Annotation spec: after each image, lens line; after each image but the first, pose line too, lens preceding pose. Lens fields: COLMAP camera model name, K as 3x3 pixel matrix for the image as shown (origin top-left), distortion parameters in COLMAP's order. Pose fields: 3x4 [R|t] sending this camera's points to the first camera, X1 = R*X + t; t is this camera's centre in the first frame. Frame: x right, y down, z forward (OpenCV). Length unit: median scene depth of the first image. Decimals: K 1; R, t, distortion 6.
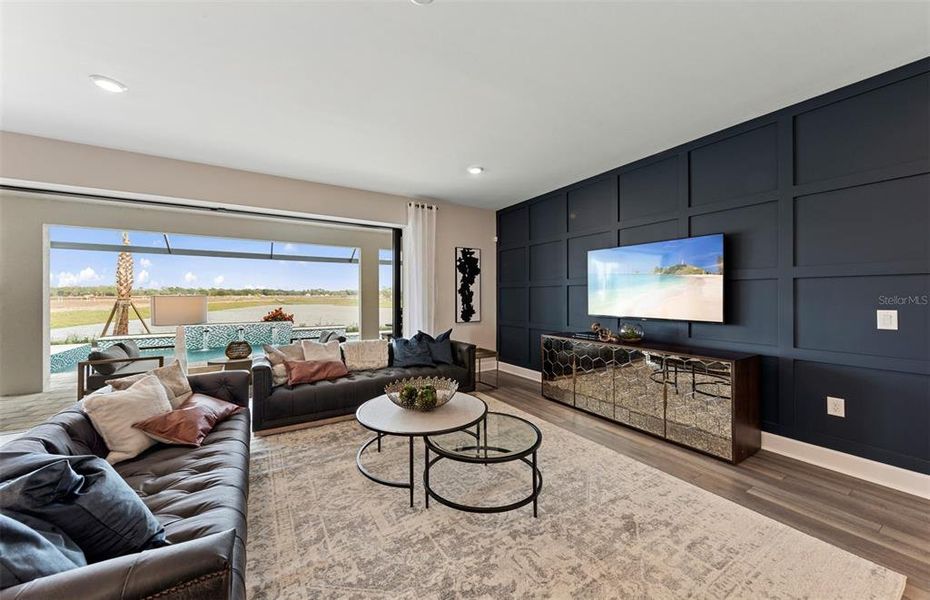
lens RADIAL K [[330.2, 0, 463.5], [0, 330.2, 295.2], [0, 0, 1]] dist [-0.000132, 0.000032]
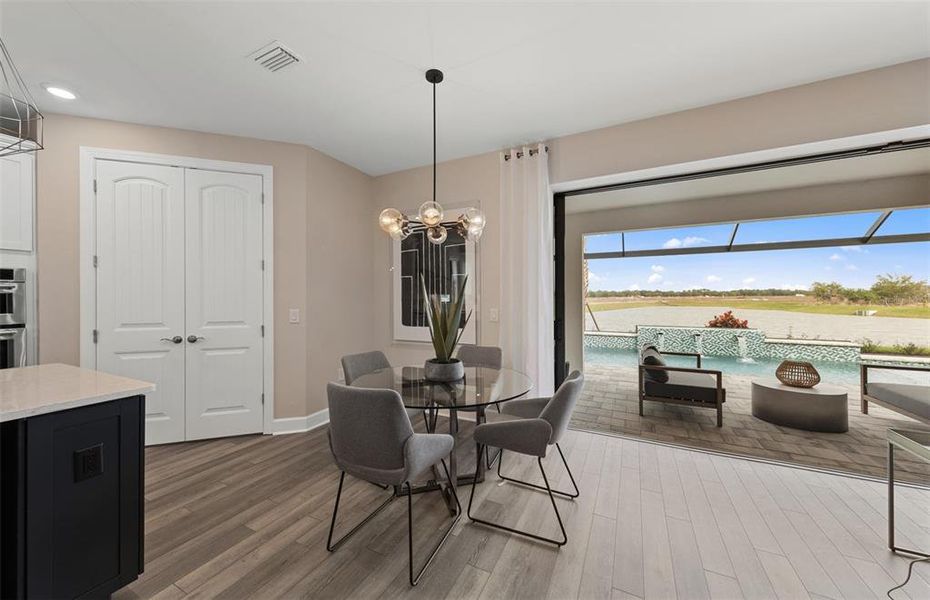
lens RADIAL K [[335.0, 0, 465.3], [0, 335.0, 297.4], [0, 0, 1]] dist [-0.000613, -0.000037]
pose [[0.523451, -0.002959, -0.852051, -0.458093], [0.005491, 0.999985, -0.000099, 0.000811], [0.852038, -0.004627, 0.523459, 0.029911]]
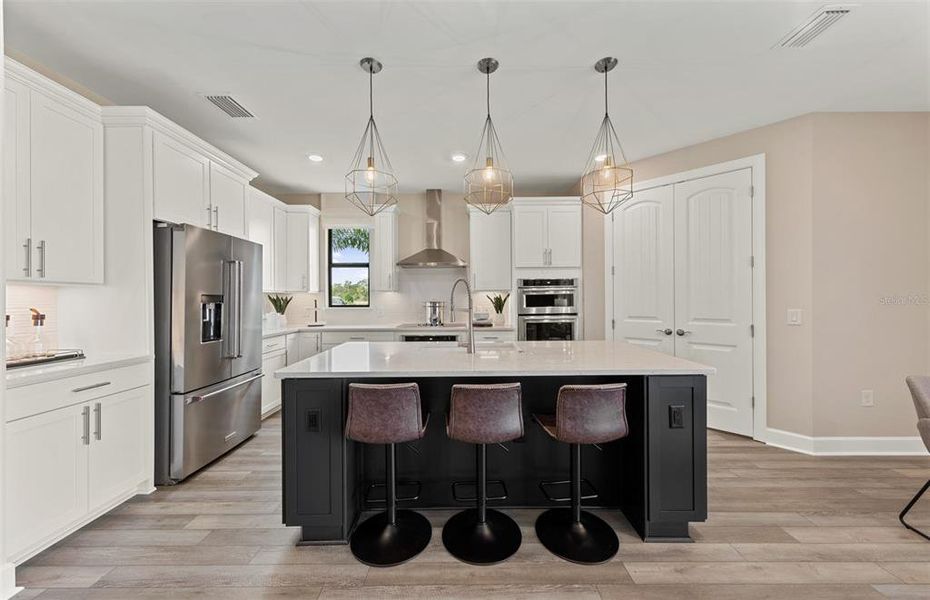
lens RADIAL K [[335.2, 0, 462.9], [0, 335.2, 299.4], [0, 0, 1]] dist [0.001293, 0.000103]
pose [[-0.531387, 0.006504, -0.847104, -0.415295], [0.007146, 0.999969, 0.003195, -0.000172], [0.847099, -0.004356, -0.531417, -0.074233]]
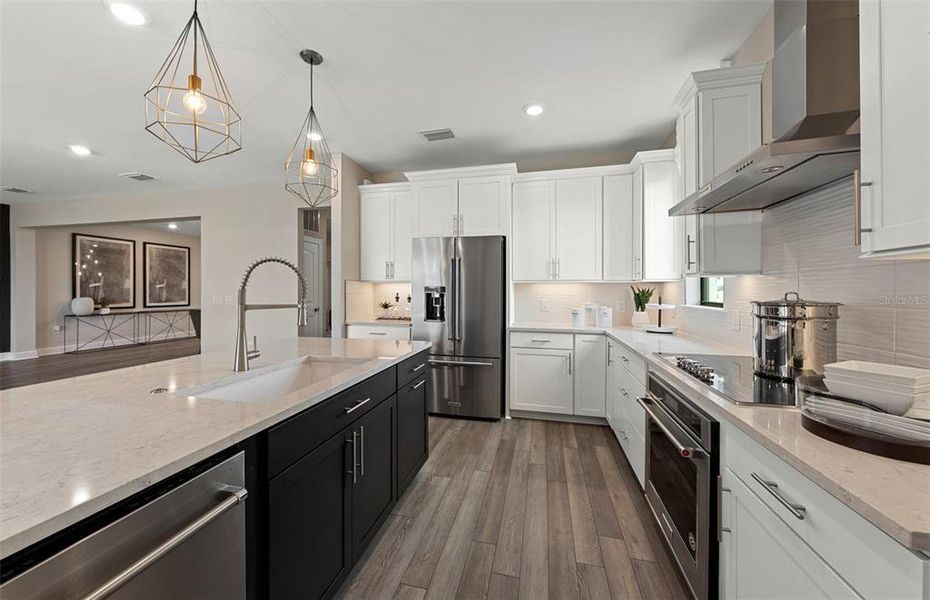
lens RADIAL K [[339.0, 0, 461.0], [0, 339.0, 292.7], [0, 0, 1]] dist [0.001774, 0.000166]
pose [[-0.695541, -0.005471, 0.718465, -1.098554], [-0.004350, 0.999985, 0.003403, 0.001286], [-0.718473, -0.000758, -0.695555, -0.219268]]
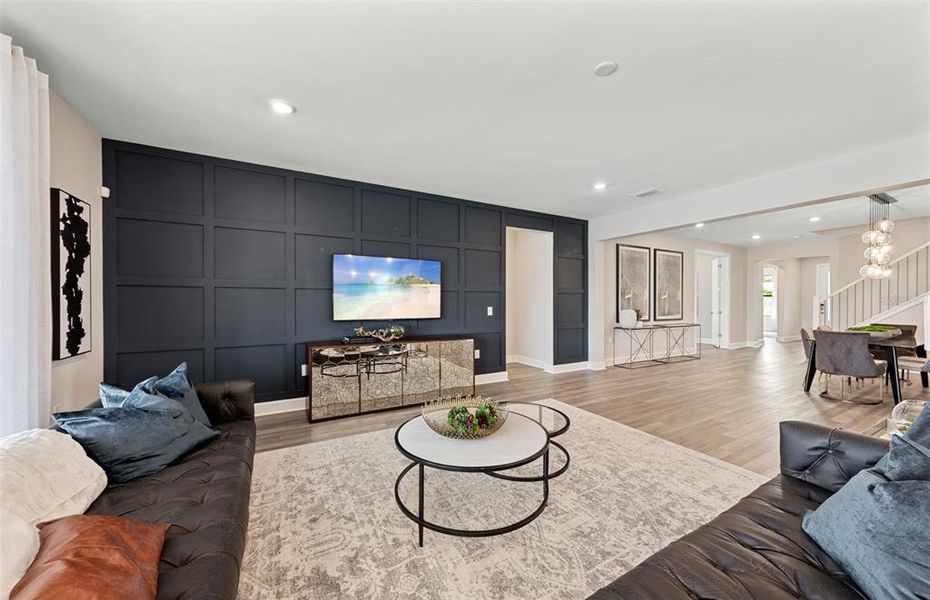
lens RADIAL K [[335.2, 0, 462.9], [0, 335.2, 299.4], [0, 0, 1]] dist [0.001293, 0.000103]
pose [[0.052535, 0.006747, 0.998596, -0.436652], [-0.003081, 0.999974, -0.006595, 0.003282], [-0.998614, -0.002730, 0.052555, 0.434324]]
